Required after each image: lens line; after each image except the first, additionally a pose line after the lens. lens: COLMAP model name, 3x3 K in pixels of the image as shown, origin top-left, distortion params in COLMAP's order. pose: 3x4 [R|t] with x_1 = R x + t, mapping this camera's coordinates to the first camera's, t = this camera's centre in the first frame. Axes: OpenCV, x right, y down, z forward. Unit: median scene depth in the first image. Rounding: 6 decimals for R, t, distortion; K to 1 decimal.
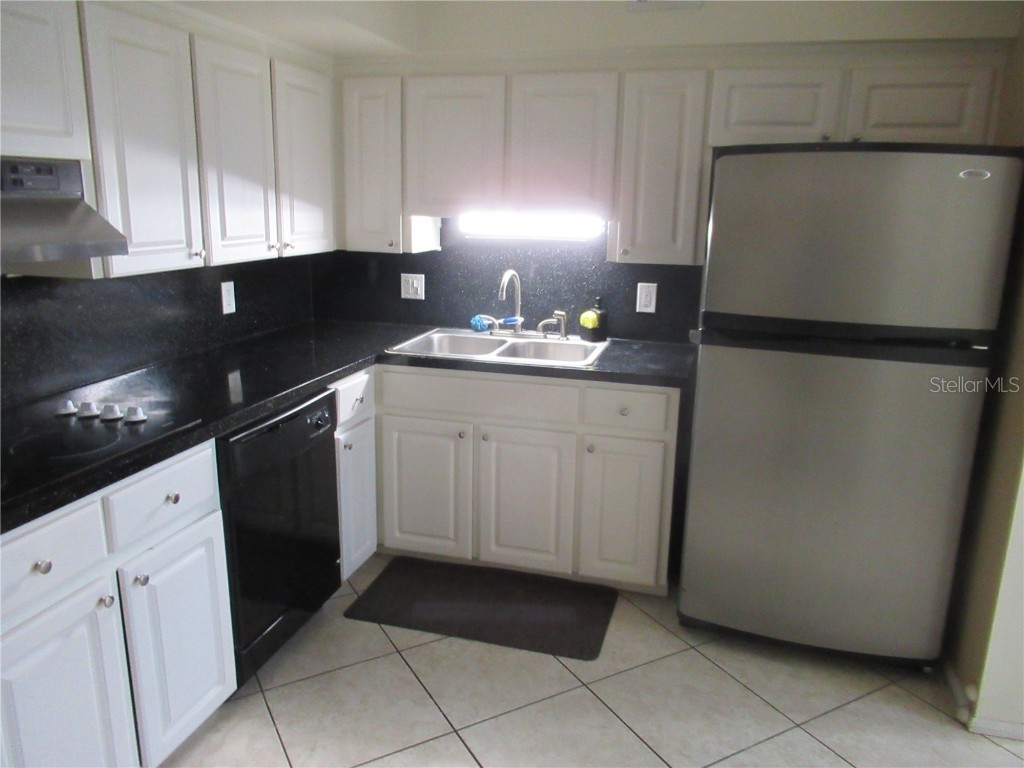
lens RADIAL K [[762.8, 0, 509.9], [0, 762.8, 379.7], [0, 0, 1]] dist [-0.007180, -0.002993]
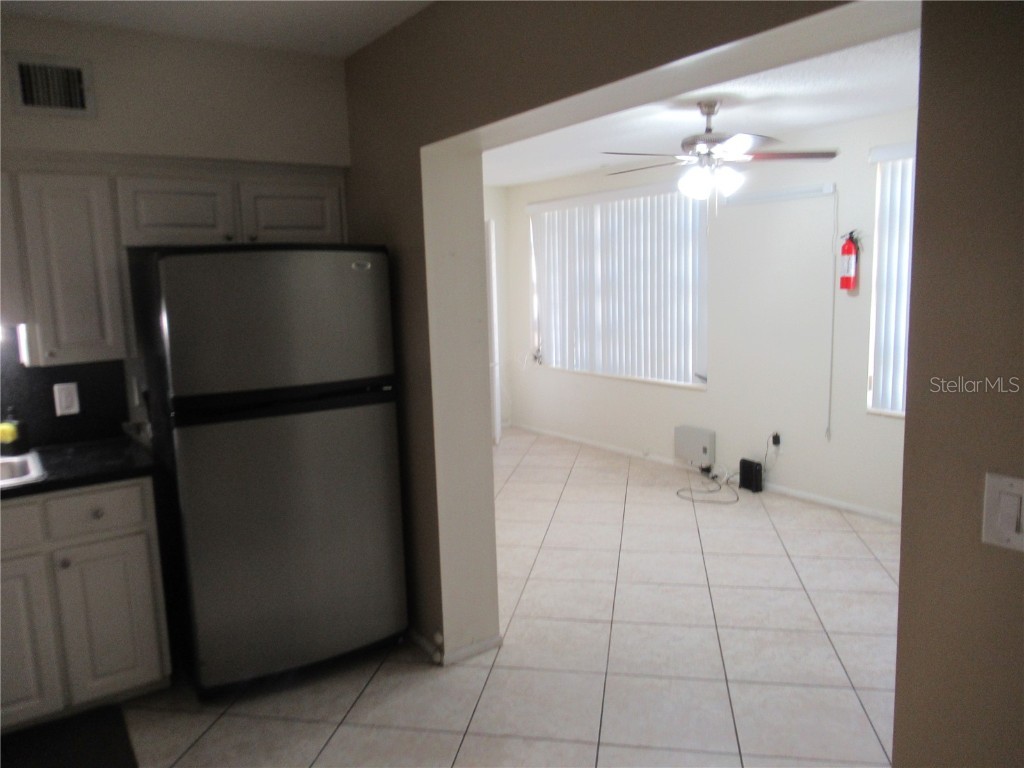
lens RADIAL K [[762.8, 0, 509.9], [0, 762.8, 379.7], [0, 0, 1]] dist [-0.007180, -0.002993]
pose [[0.632113, -0.145197, 0.761151, -0.233183], [0.226219, 0.974074, -0.002054, -0.003614], [-0.741119, 0.173485, 0.648572, -0.046413]]
